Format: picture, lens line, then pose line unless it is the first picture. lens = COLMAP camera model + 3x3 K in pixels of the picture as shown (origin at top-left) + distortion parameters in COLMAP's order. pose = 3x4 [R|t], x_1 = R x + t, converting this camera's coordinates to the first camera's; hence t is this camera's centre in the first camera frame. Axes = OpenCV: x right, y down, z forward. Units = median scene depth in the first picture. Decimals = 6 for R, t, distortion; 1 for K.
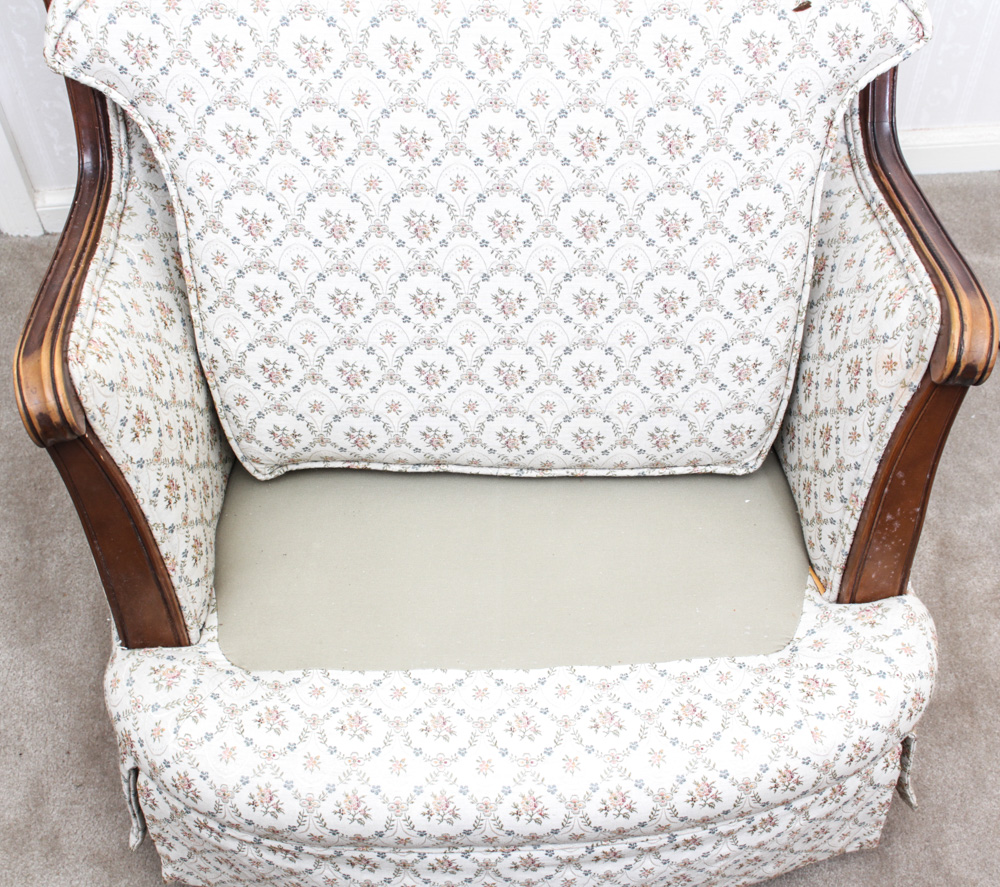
lens RADIAL K [[1369.1, 0, 491.8], [0, 1369.1, 441.3], [0, 0, 1]] dist [-0.089382, -0.027172]
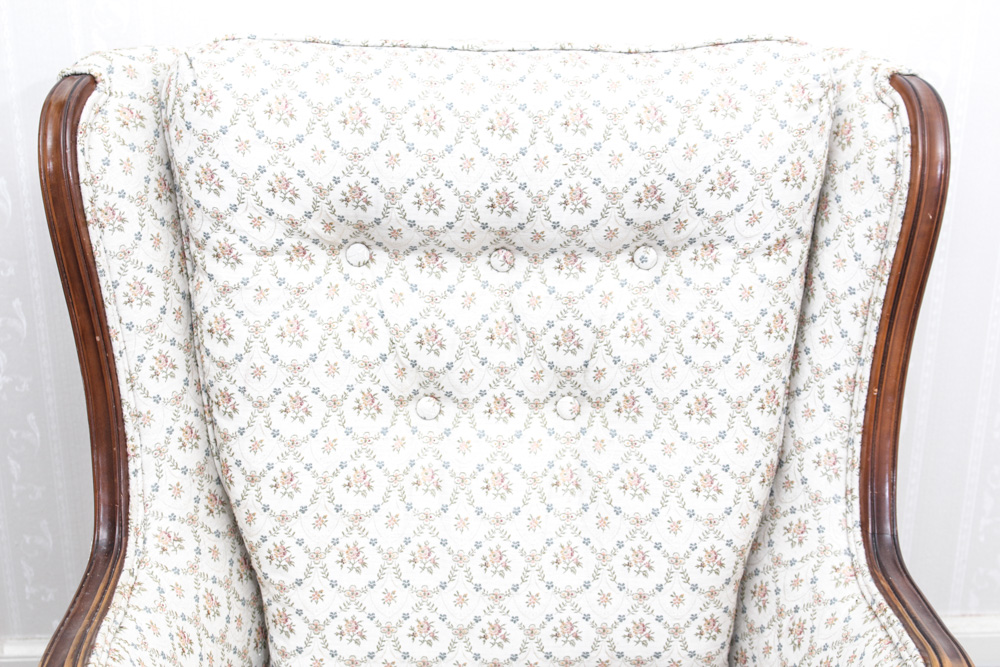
lens RADIAL K [[1907.0, 0, 496.5], [0, 1907.0, 332.0], [0, 0, 1]] dist [-0.007996, 0.109230]
pose [[0.999240, 0.037933, -0.009010, 0.004632], [-0.038049, 0.898297, -0.437737, 0.289428], [-0.008511, 0.437747, 0.899058, -0.386645]]
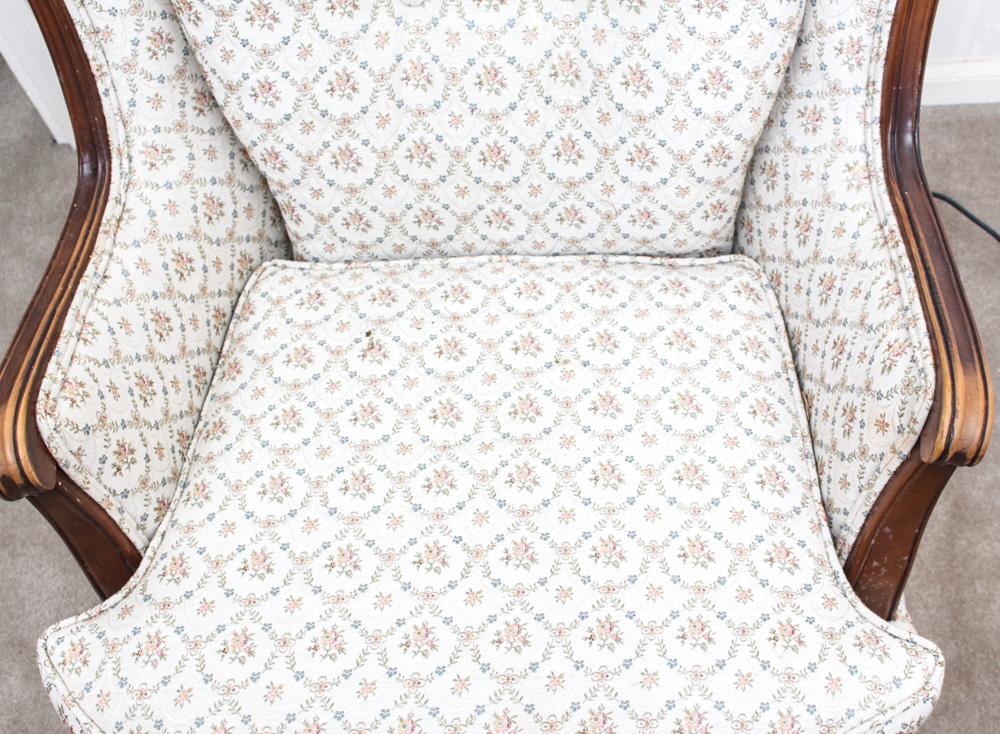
lens RADIAL K [[1207.8, 0, 544.1], [0, 1207.8, 367.2], [0, 0, 1]] dist [-0.101975, 0.058275]
pose [[0.998055, 0.030007, -0.054649, 0.094407], [-0.022556, 0.990968, 0.132186, -0.192205], [0.058122, -0.130696, 0.989717, 0.144497]]
